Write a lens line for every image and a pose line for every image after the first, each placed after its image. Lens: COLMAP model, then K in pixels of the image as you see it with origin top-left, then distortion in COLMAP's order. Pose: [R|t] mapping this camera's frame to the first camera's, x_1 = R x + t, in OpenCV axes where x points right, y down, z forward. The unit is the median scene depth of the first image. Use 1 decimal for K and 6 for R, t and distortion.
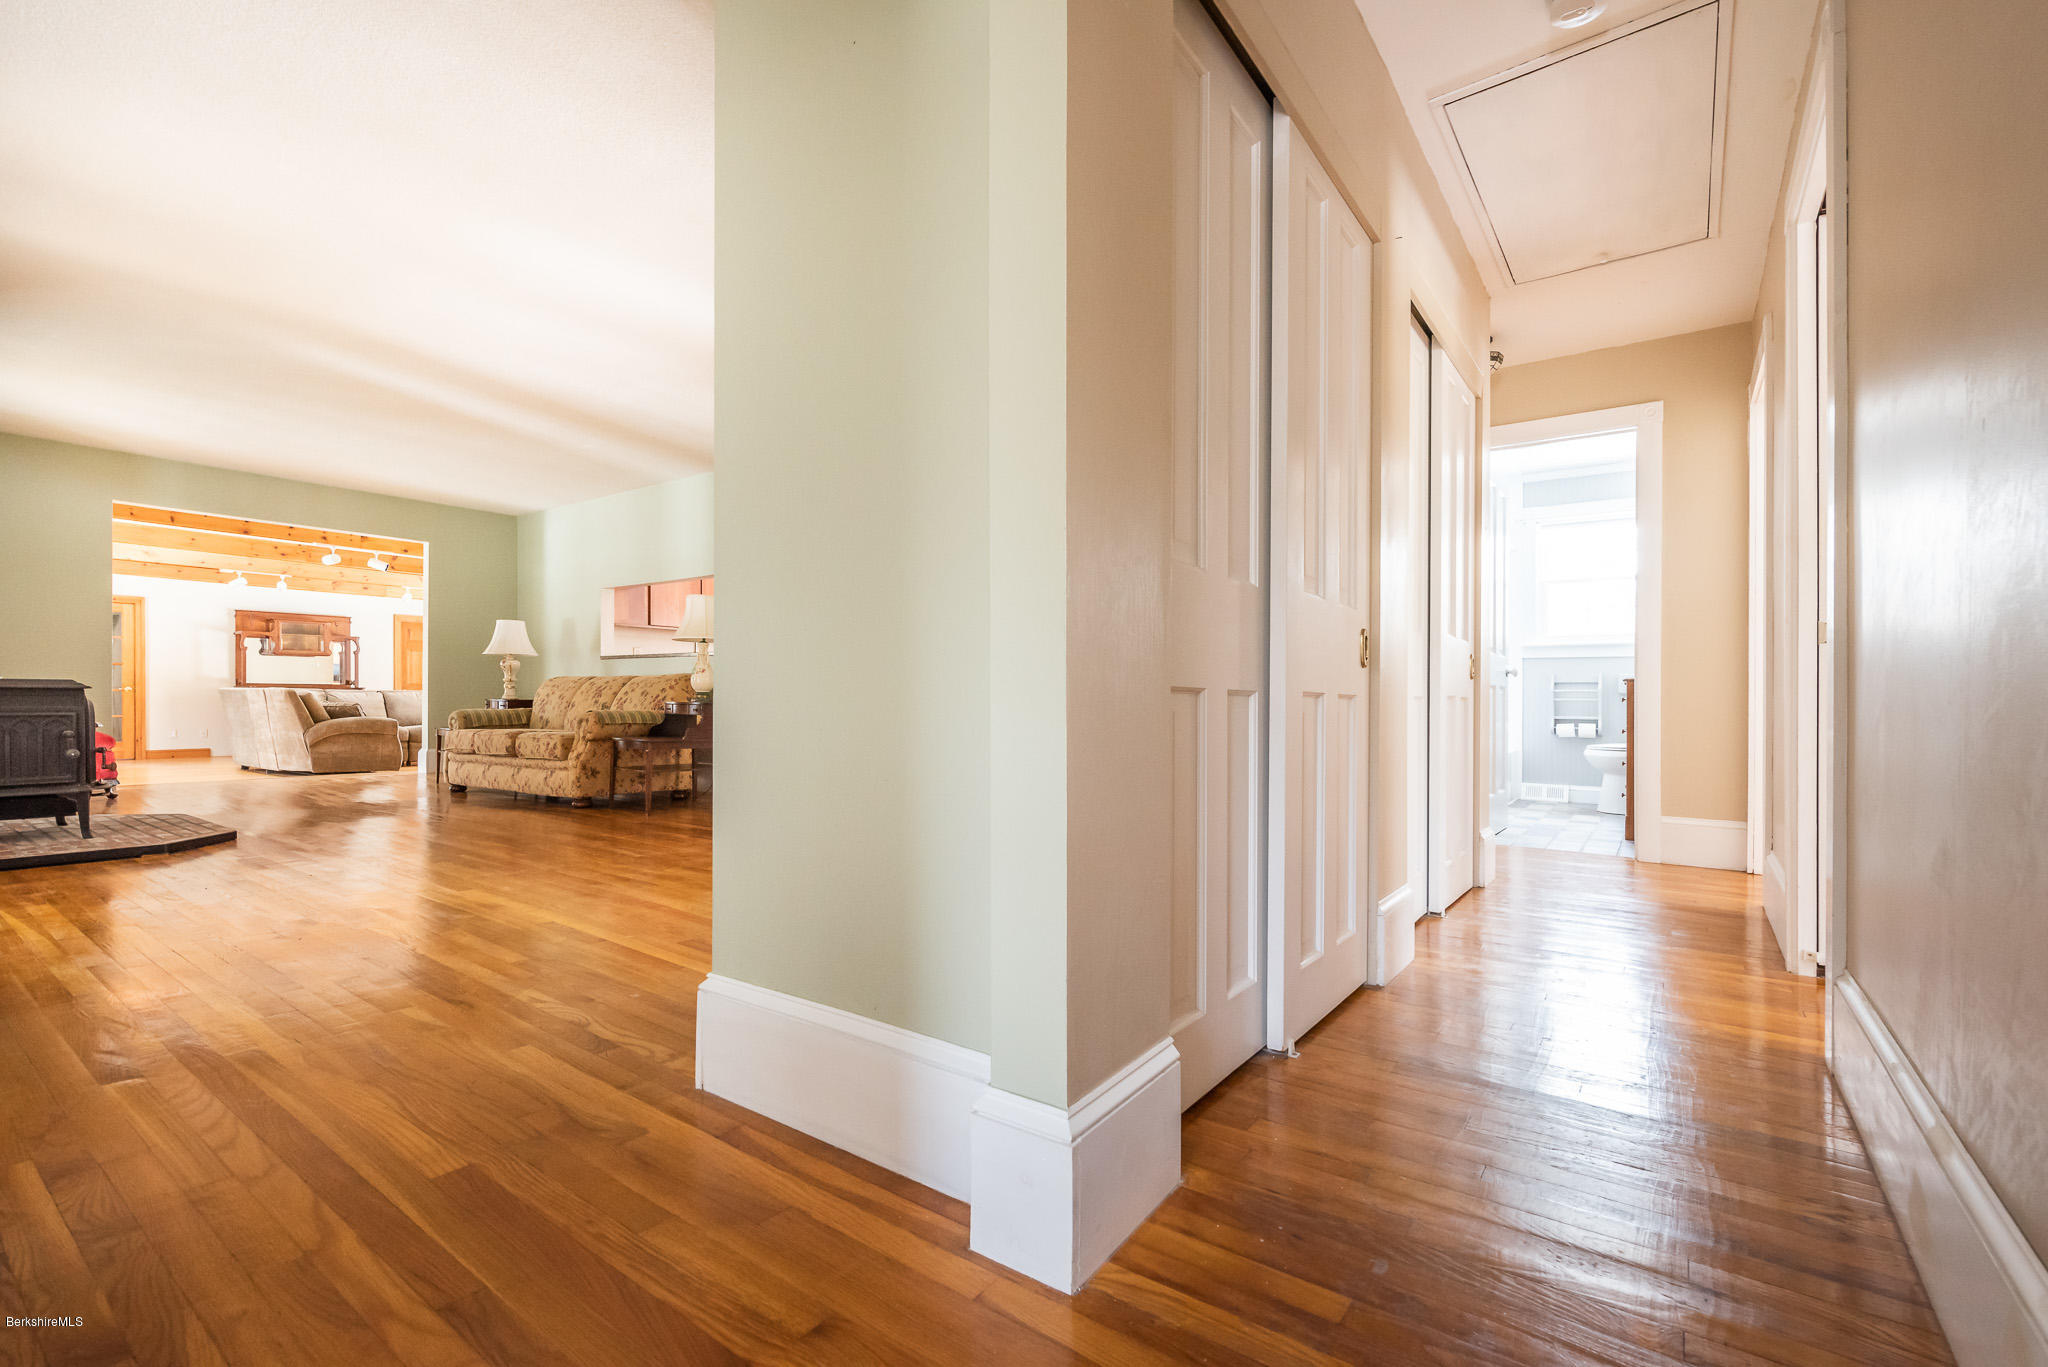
lens RADIAL K [[897.2, 0, 1027.4], [0, 897.2, 704.0], [0, 0, 1]] dist [-0.001495, 0.000544]
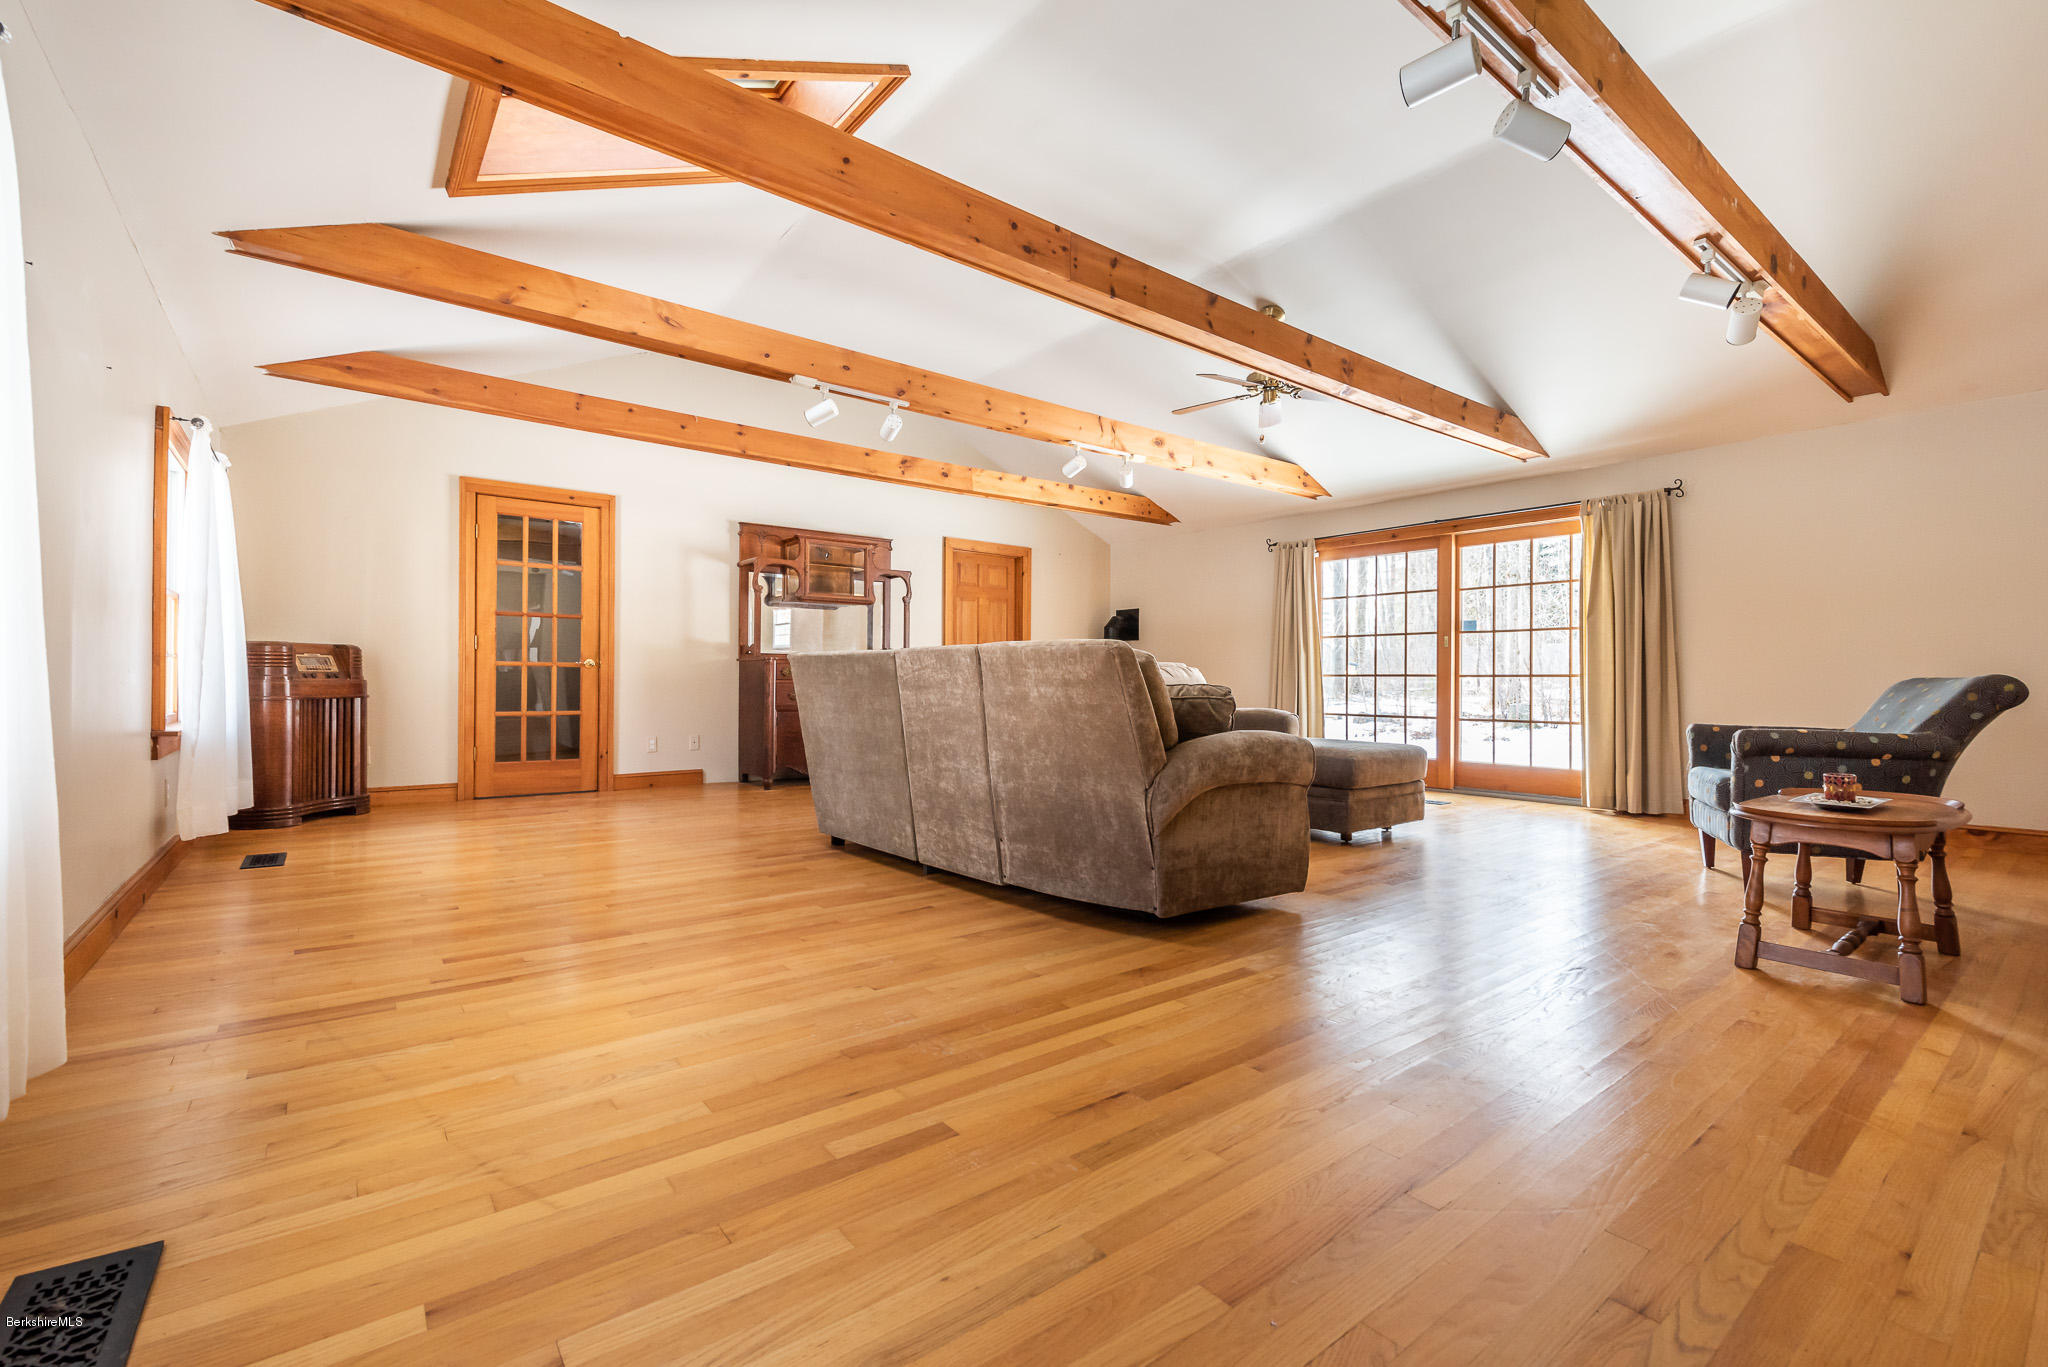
lens RADIAL K [[897.2, 0, 1025.0], [0, 897.2, 674.4], [0, 0, 1]] dist [-0.001495, 0.000544]
pose [[0.960445, -0.004020, -0.278440, -0.898857], [-0.000904, 0.999846, -0.017554, -0.000143], [0.278467, 0.017111, 0.960293, 0.827399]]
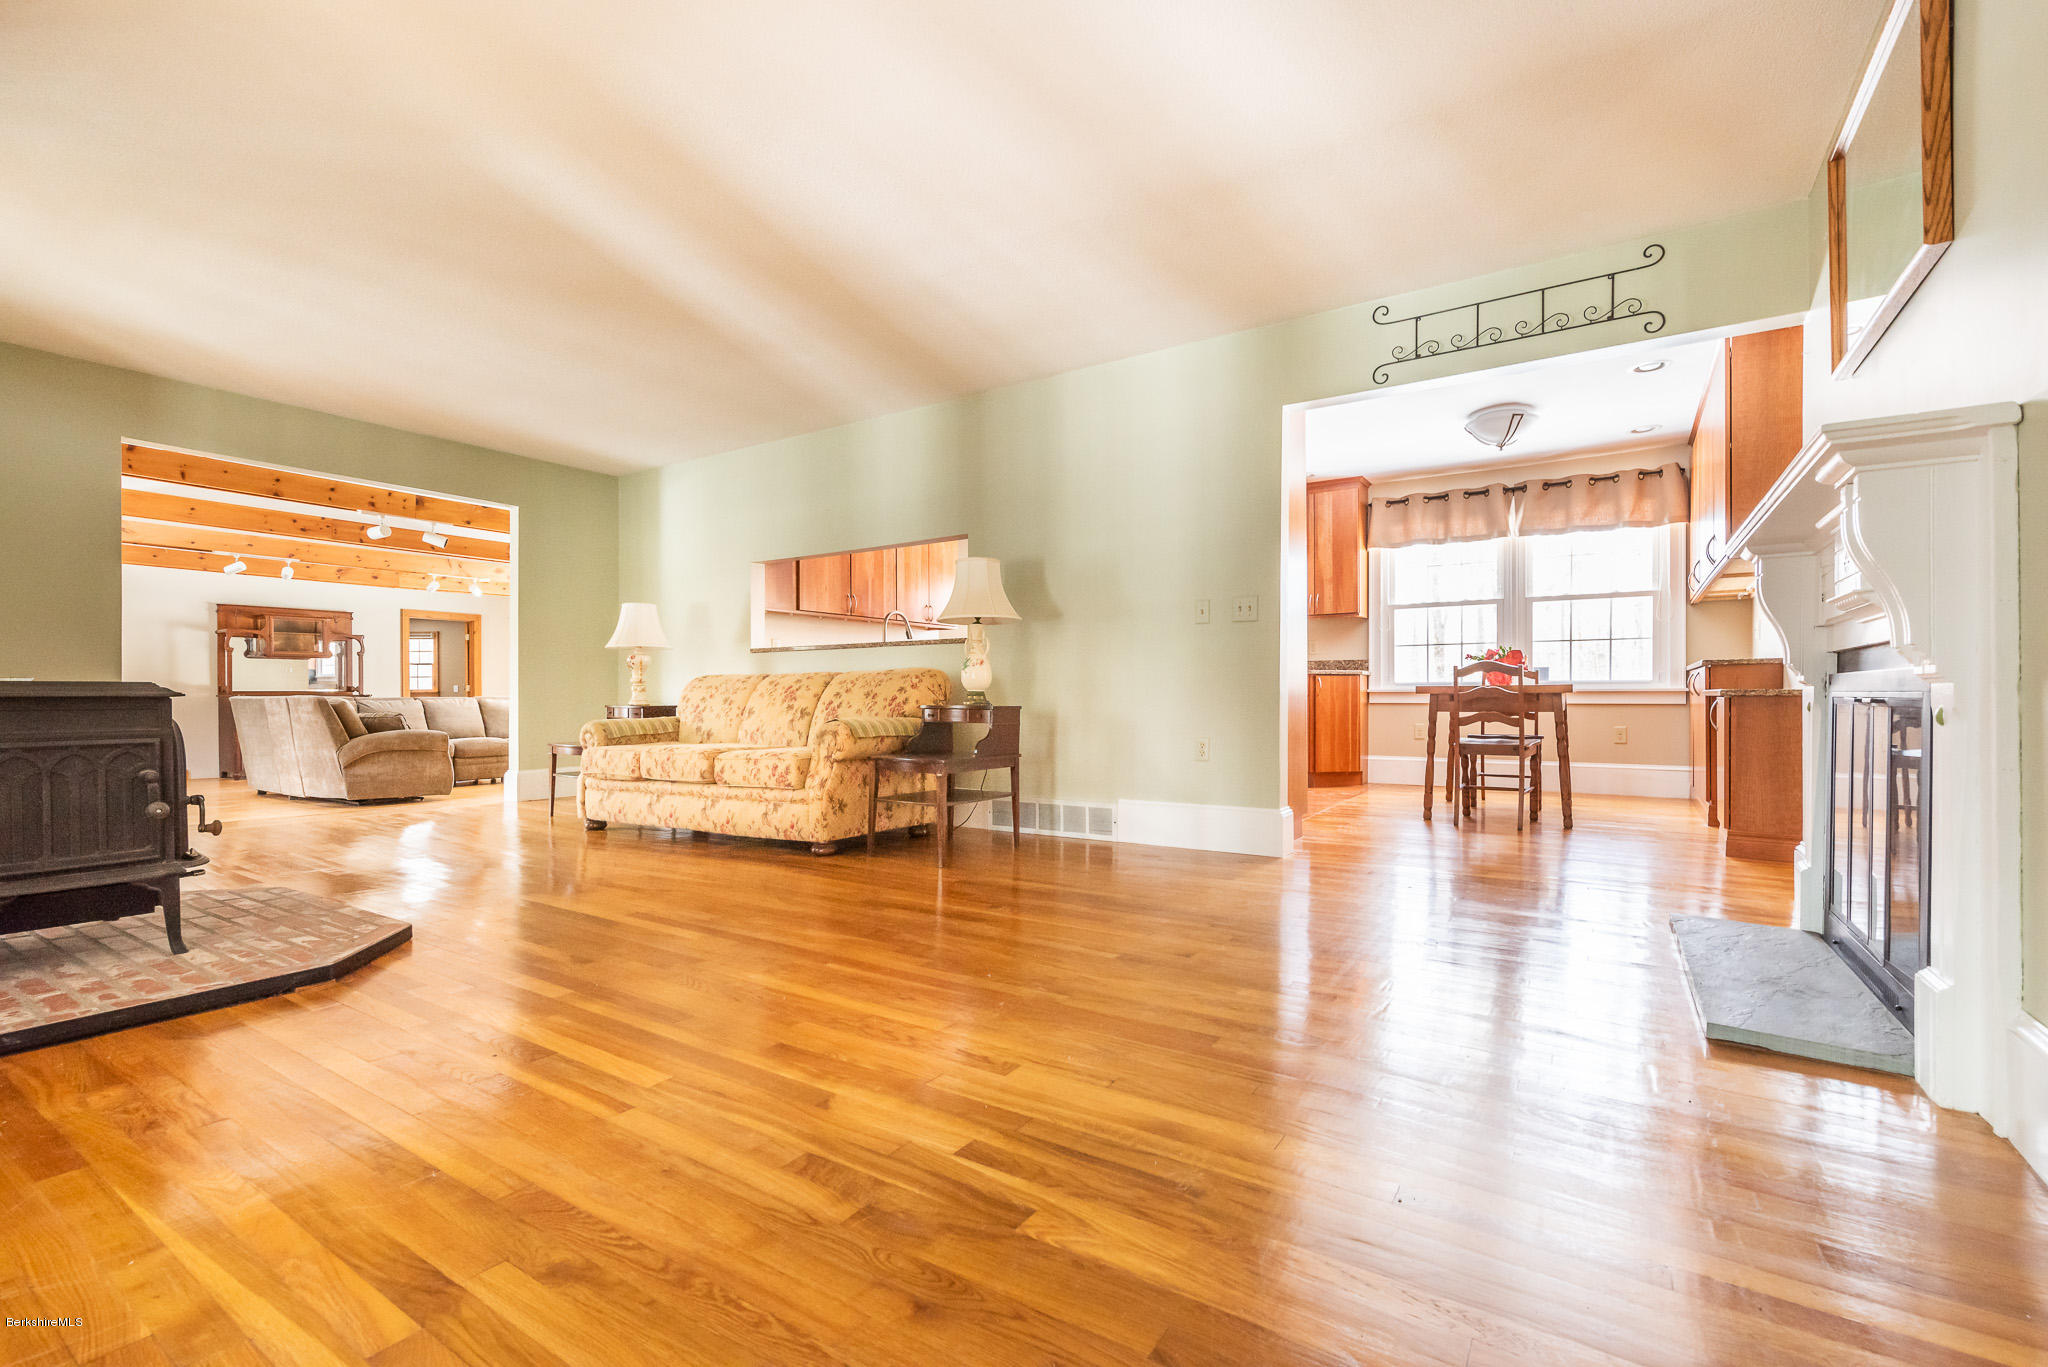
lens RADIAL K [[897.2, 0, 1020.5], [0, 897.2, 696.8], [0, 0, 1]] dist [-0.001495, 0.000544]
pose [[0.998881, -0.014113, 0.045136, -0.273431], [0.014404, 0.999878, -0.006113, -0.003169], [-0.045044, 0.006756, 0.998962, 0.202753]]
